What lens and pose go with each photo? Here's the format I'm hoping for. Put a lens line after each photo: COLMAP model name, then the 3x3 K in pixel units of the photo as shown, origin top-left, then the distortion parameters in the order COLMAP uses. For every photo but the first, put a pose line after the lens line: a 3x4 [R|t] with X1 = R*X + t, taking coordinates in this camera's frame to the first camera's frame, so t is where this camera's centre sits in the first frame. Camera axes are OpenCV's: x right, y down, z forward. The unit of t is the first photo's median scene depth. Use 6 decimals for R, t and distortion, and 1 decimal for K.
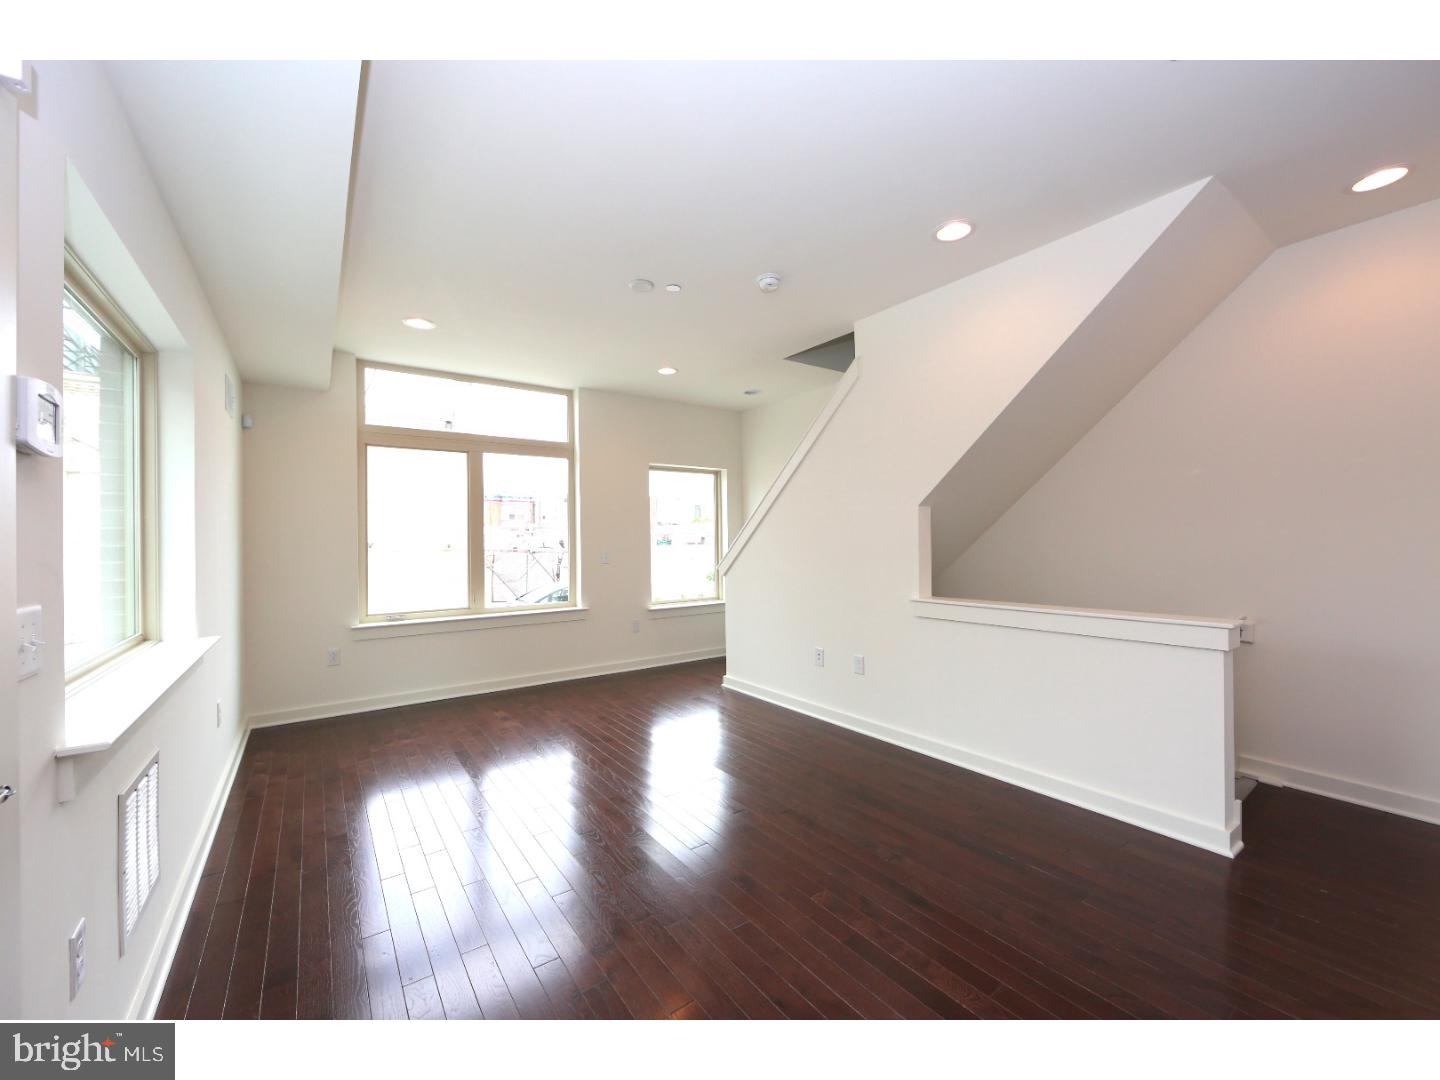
lens RADIAL K [[571.9, 0, 716.1], [0, 571.9, 536.2], [0, 0, 1]] dist [-0.001027, 0.000068]
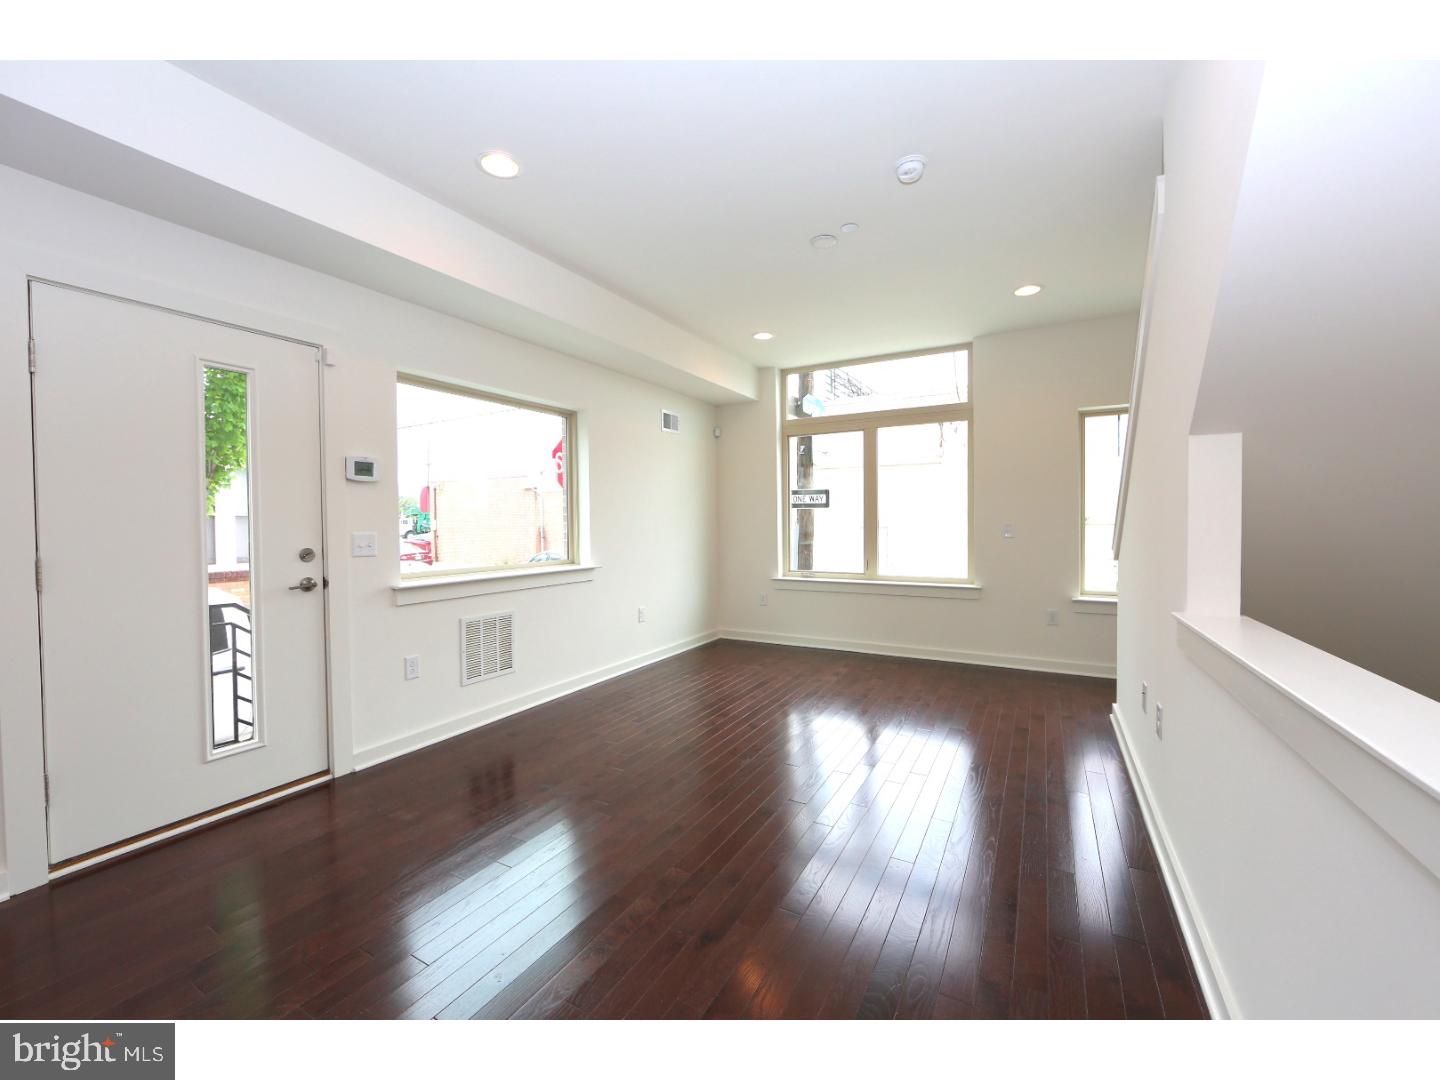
lens RADIAL K [[592.3, 0, 723.8], [0, 592.3, 534.0], [0, 0, 1]] dist [-0.003631, -0.000707]
pose [[0.426301, 0.031290, -0.904040, 0.471462], [0.010292, 0.999169, 0.039436, 0.003551], [0.904523, -0.026116, 0.425625, 0.276318]]
